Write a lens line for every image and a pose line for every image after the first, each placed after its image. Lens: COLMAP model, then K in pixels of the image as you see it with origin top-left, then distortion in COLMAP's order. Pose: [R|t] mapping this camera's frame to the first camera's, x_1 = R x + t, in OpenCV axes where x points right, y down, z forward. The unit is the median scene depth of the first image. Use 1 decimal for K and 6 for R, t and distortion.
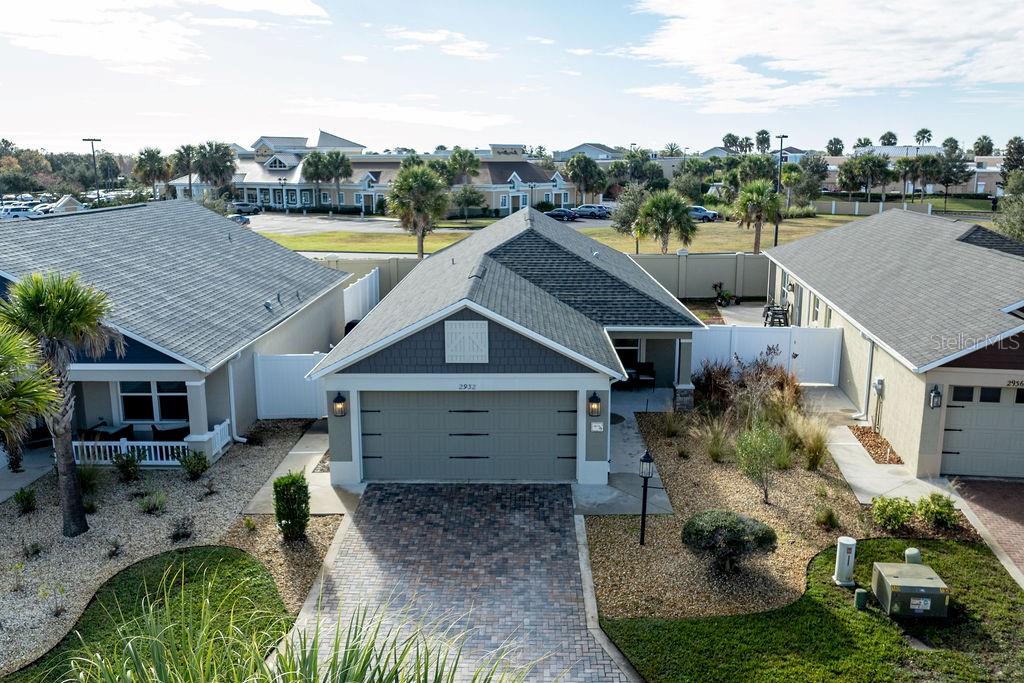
lens RADIAL K [[866.6, 0, 527.9], [0, 866.6, 337.8], [0, 0, 1]] dist [-0.014392, -0.007487]
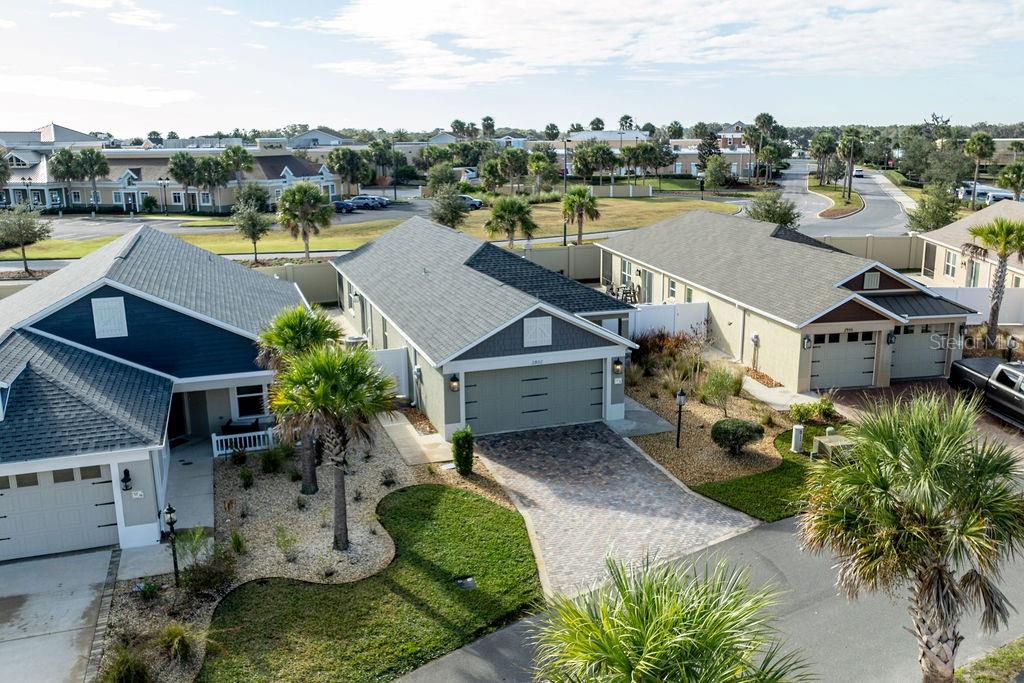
lens RADIAL K [[866.6, 0, 527.9], [0, 866.6, 337.8], [0, 0, 1]] dist [-0.014392, -0.007487]
pose [[0.943585, -0.083016, 0.320555, -0.416263], [0.074889, 0.996482, 0.037624, -0.030943], [-0.322551, -0.011496, 0.946482, -0.286243]]
